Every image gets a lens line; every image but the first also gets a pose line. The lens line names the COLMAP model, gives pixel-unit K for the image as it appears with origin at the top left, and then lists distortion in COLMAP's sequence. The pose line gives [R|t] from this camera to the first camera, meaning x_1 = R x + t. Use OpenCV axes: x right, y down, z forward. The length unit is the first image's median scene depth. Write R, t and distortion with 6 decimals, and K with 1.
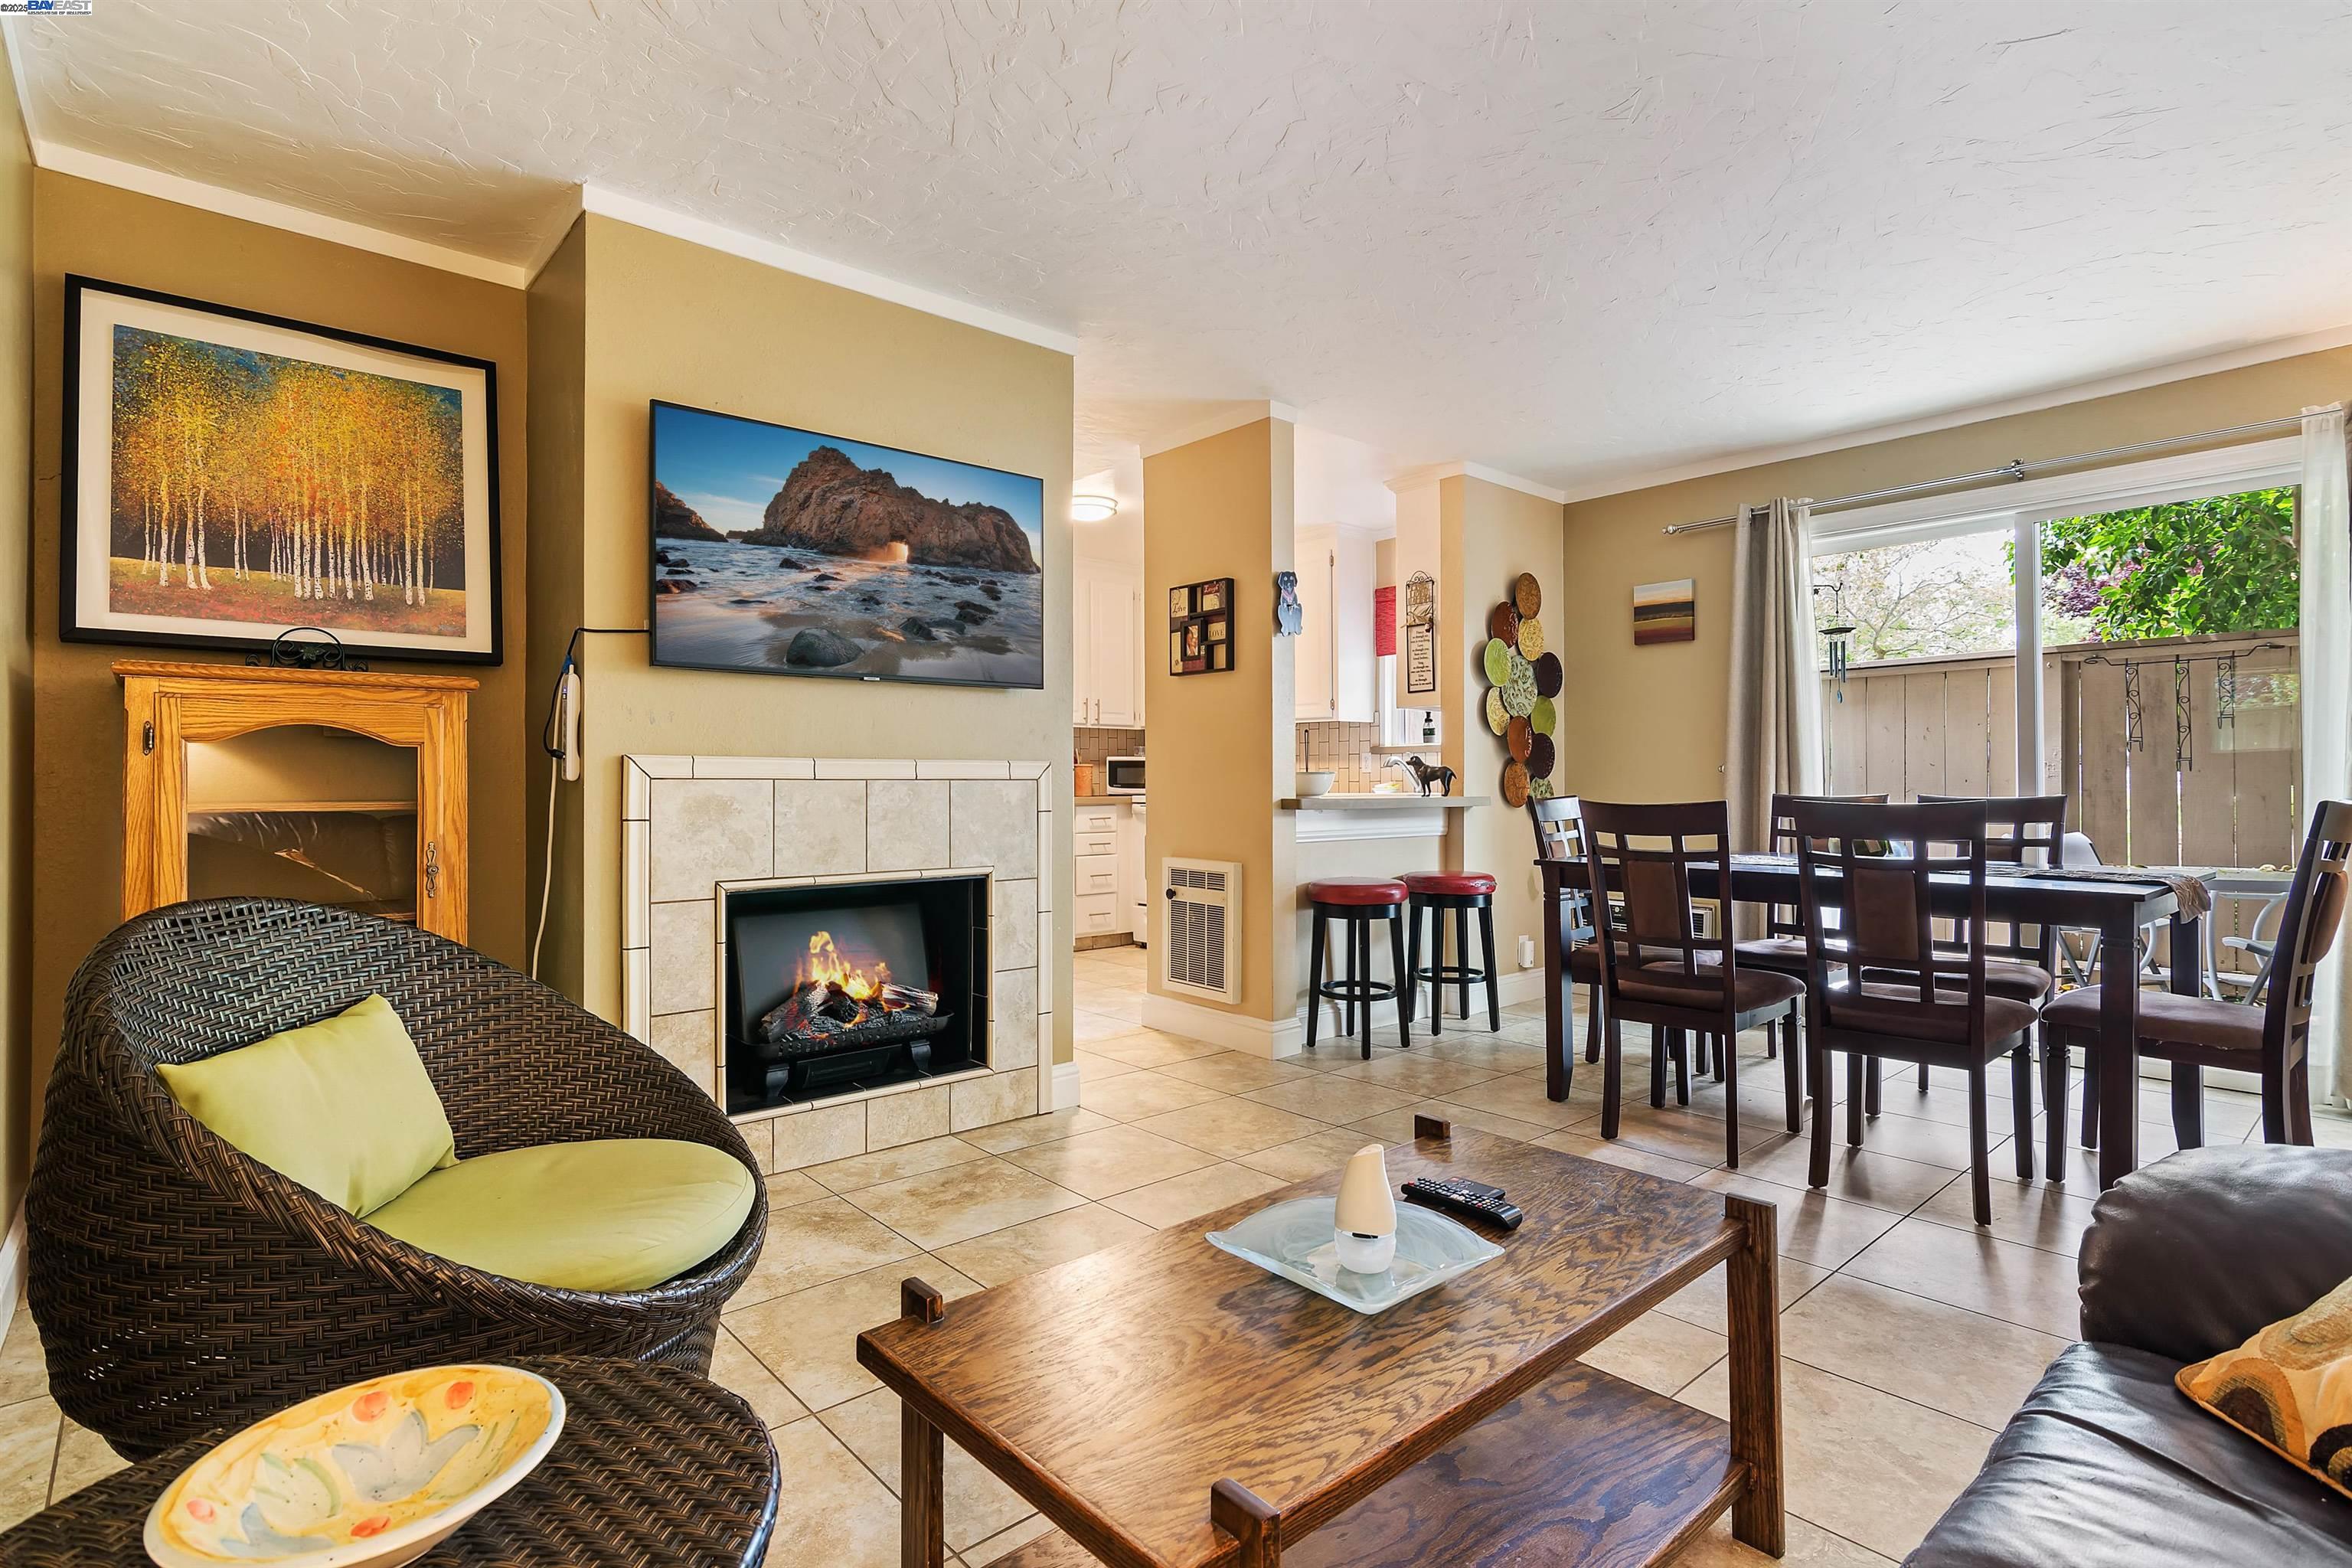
lens RADIAL K [[1136.3, 0, 1176.0], [0, 1136.3, 784.0], [0, 0, 1]] dist [0.002239, -0.007258]
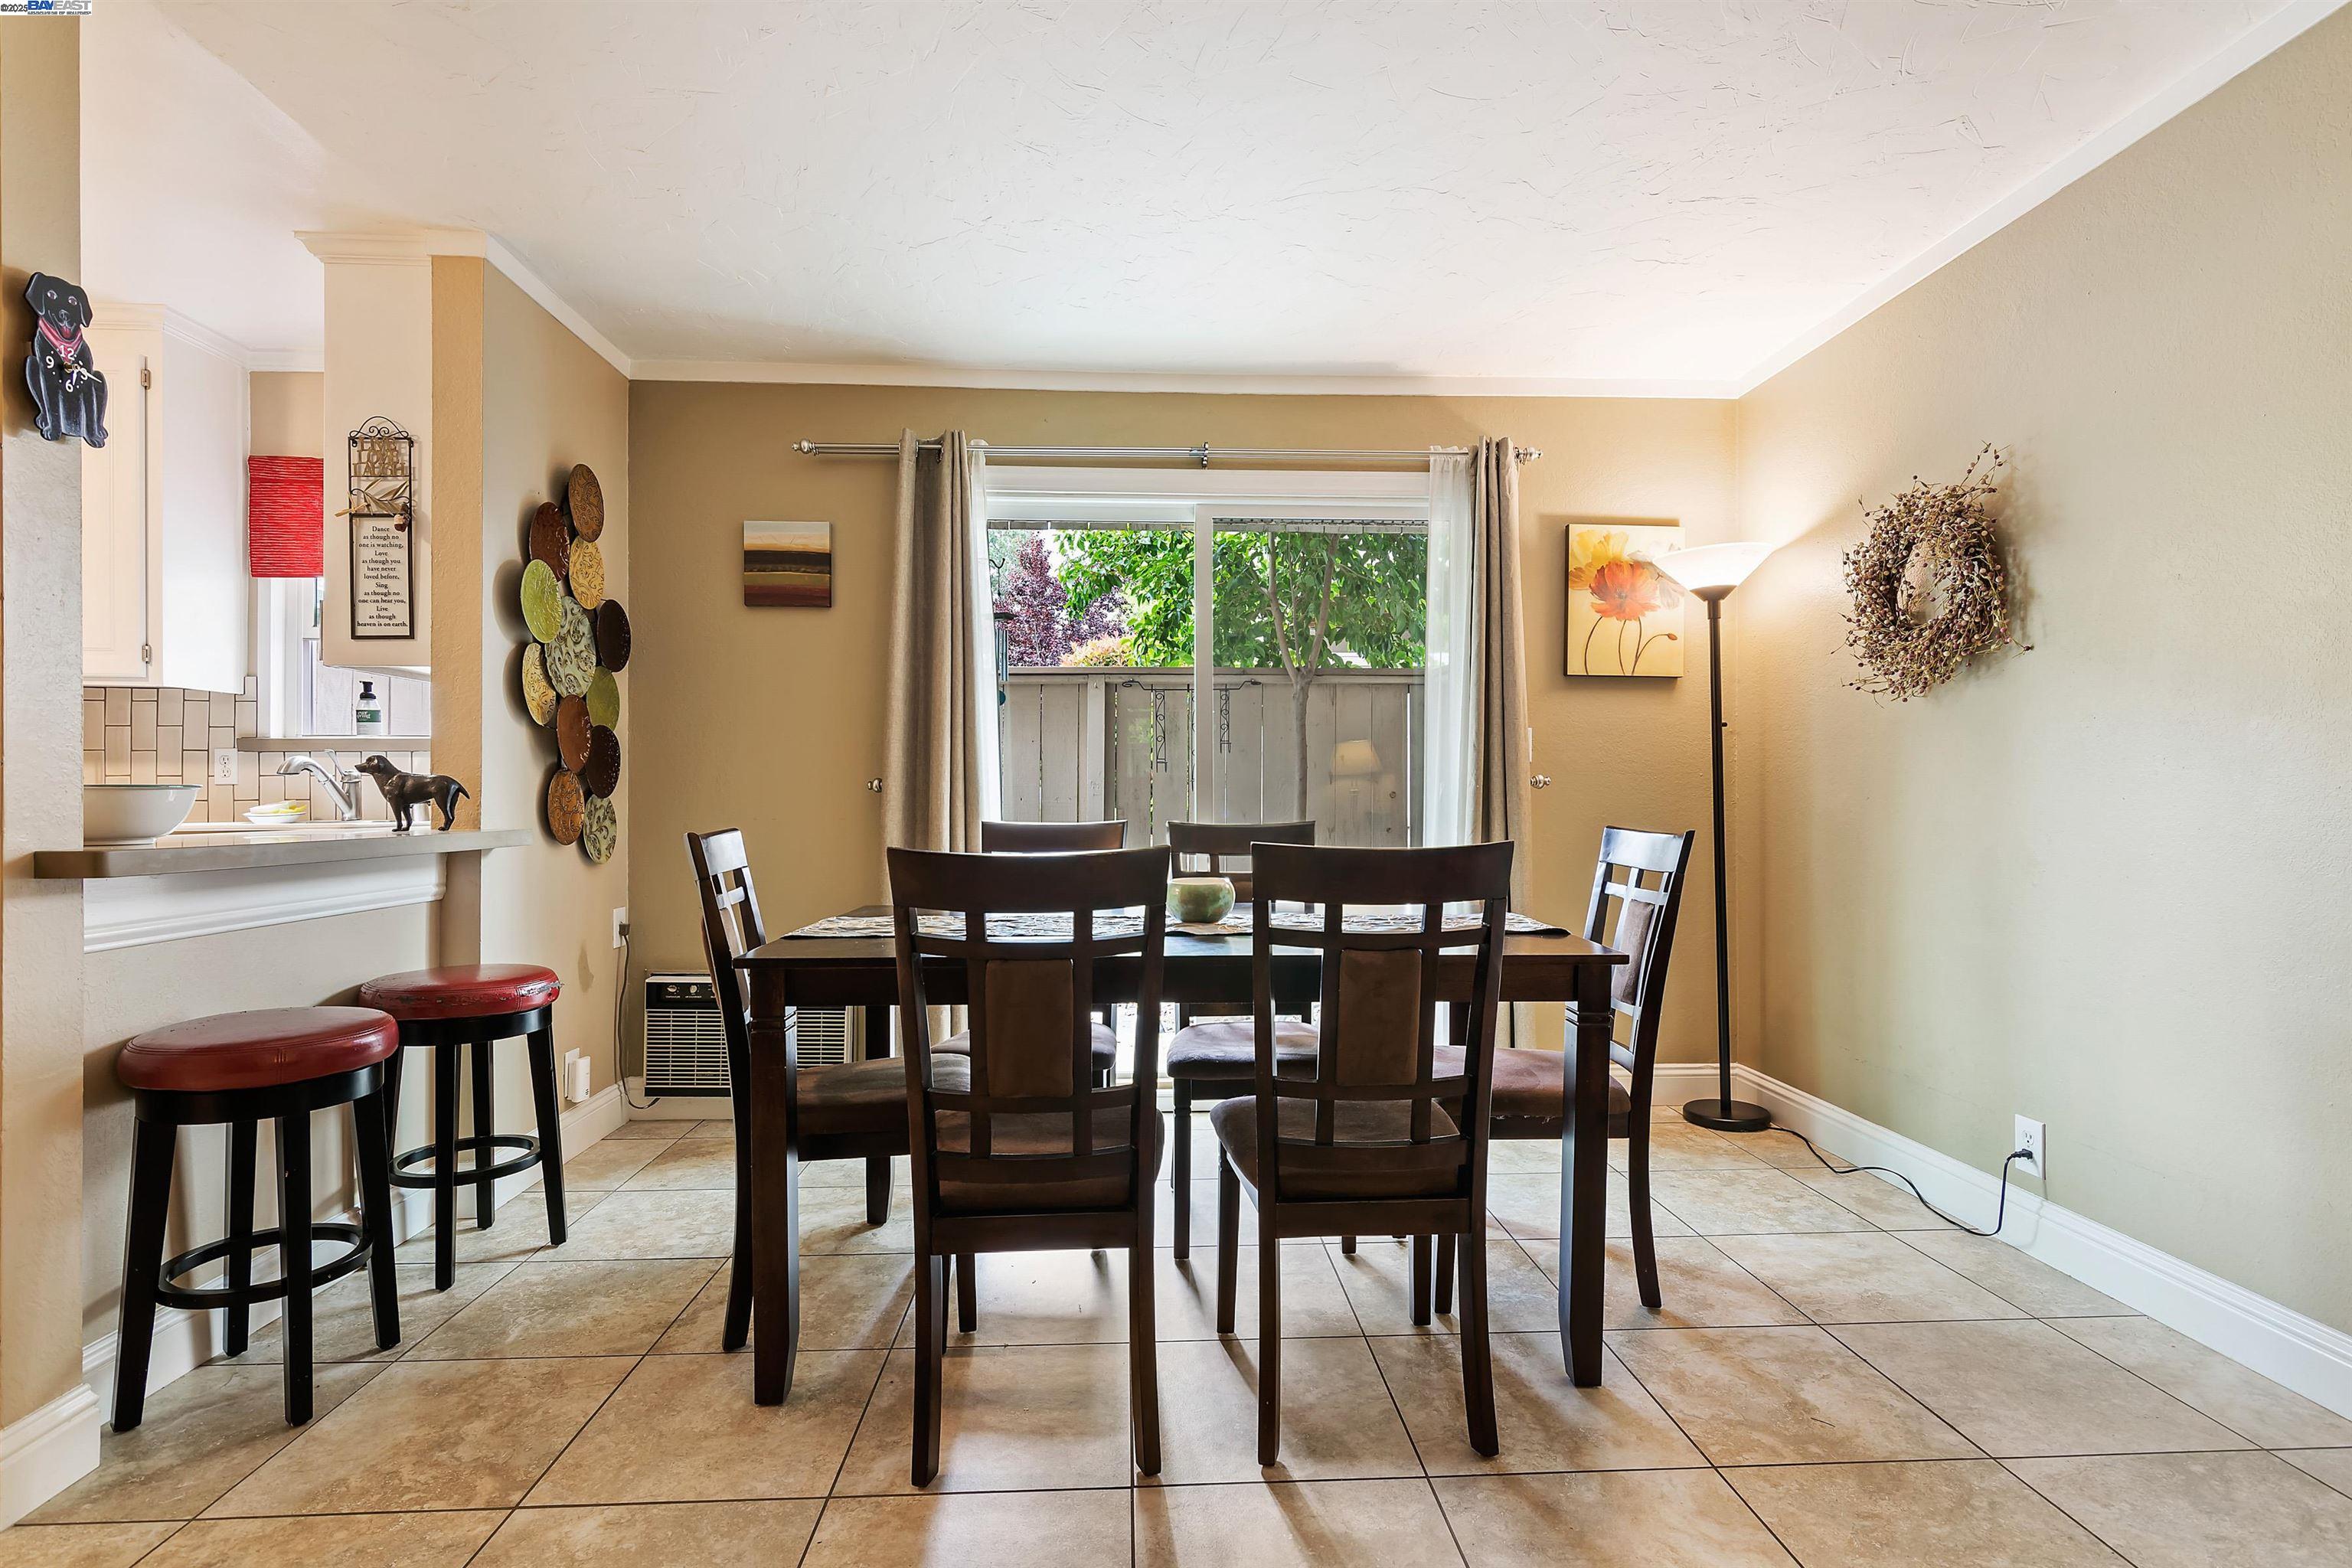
lens RADIAL K [[1136.3, 0, 1176.0], [0, 1136.3, 784.0], [0, 0, 1]] dist [0.002239, -0.007258]
pose [[0.609444, 0.010886, 0.792754, 0.017751], [-0.002069, 0.999924, -0.012140, -0.005940], [-0.792826, 0.005758, 0.609420, 0.386584]]
